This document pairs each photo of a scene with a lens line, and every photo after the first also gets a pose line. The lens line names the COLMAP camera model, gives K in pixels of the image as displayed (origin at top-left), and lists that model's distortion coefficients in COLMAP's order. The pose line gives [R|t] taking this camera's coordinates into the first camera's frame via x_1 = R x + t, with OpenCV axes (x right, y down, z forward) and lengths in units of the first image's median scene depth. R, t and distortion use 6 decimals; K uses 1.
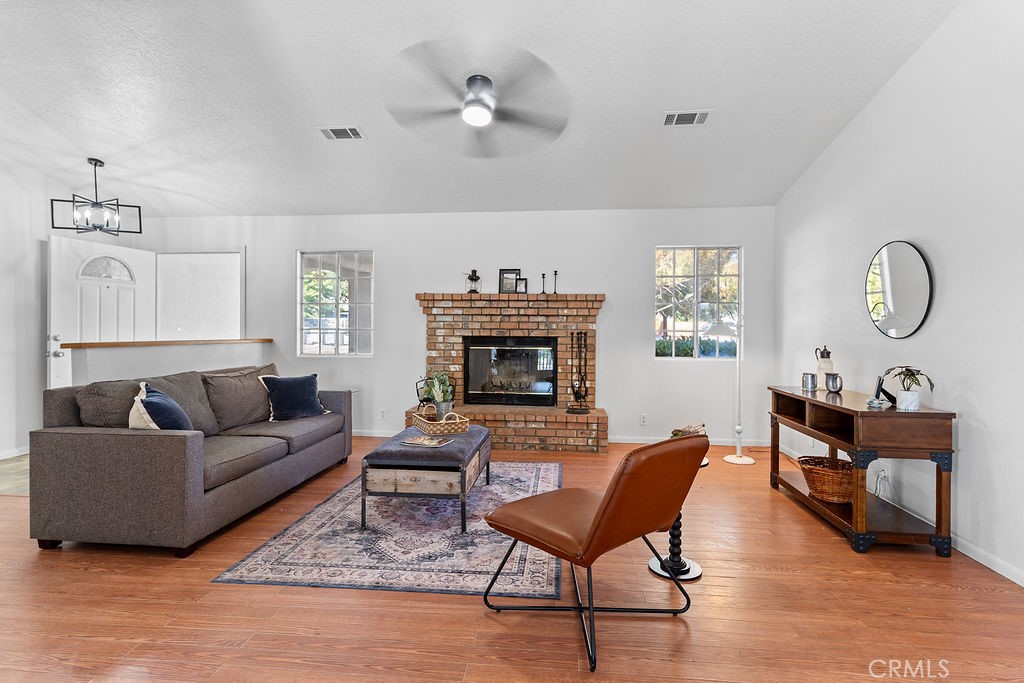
lens RADIAL K [[508.6, 0, 511.4], [0, 508.6, 318.6], [0, 0, 1]] dist [0.024773, 0.000198]
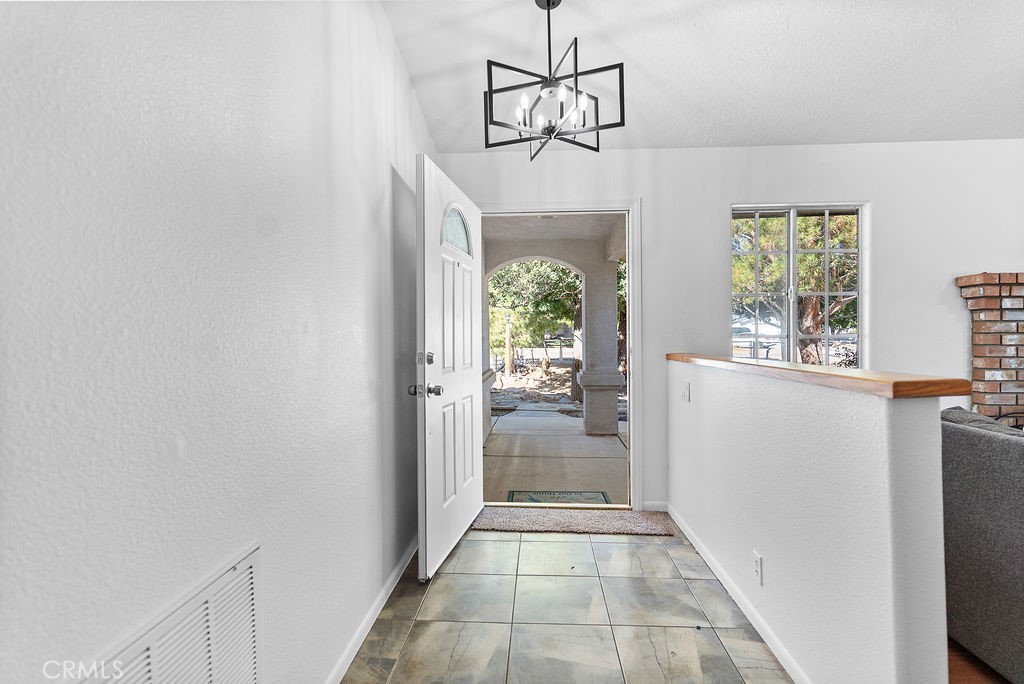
lens RADIAL K [[489.8, 0, 514.9], [0, 489.8, 336.9], [0, 0, 1]] dist [0.000514, 0.000045]
pose [[0.998188, -0.010766, 0.059210, -0.758709], [0.009481, 0.999714, 0.021945, 0.006021], [-0.059429, -0.021344, 0.998004, 0.473737]]
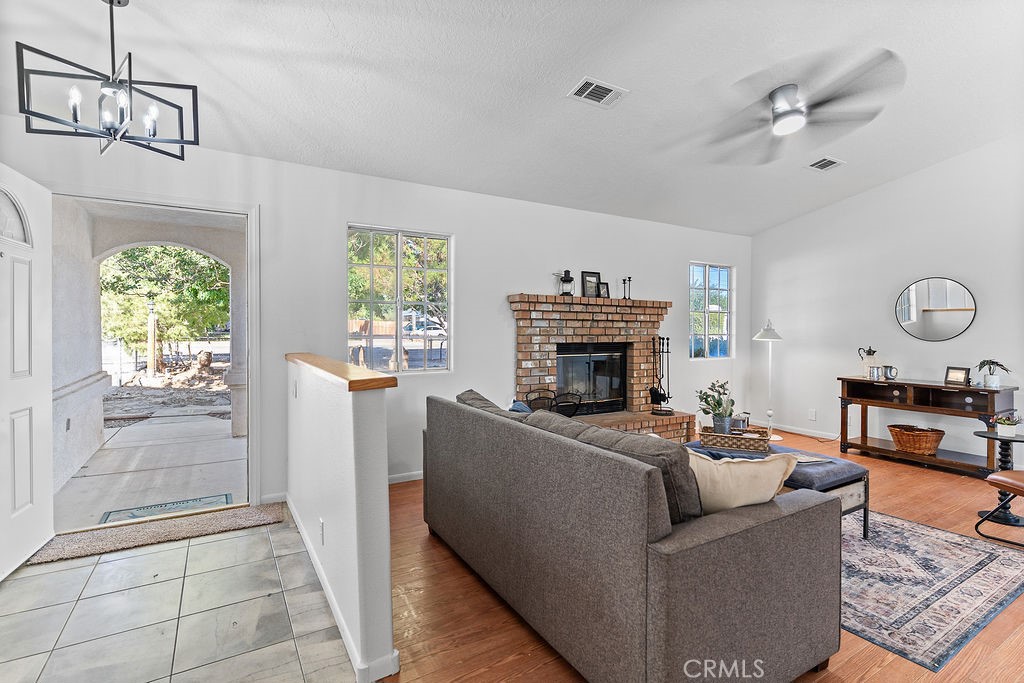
lens RADIAL K [[491.8, 0, 515.4], [0, 491.8, 331.3], [0, 0, 1]] dist [0.000145, 0.000314]
pose [[0.789866, -0.006724, 0.613243, -0.692448], [-0.012637, 0.999549, 0.027237, -0.009663], [-0.613149, -0.029263, 0.789425, 0.365177]]
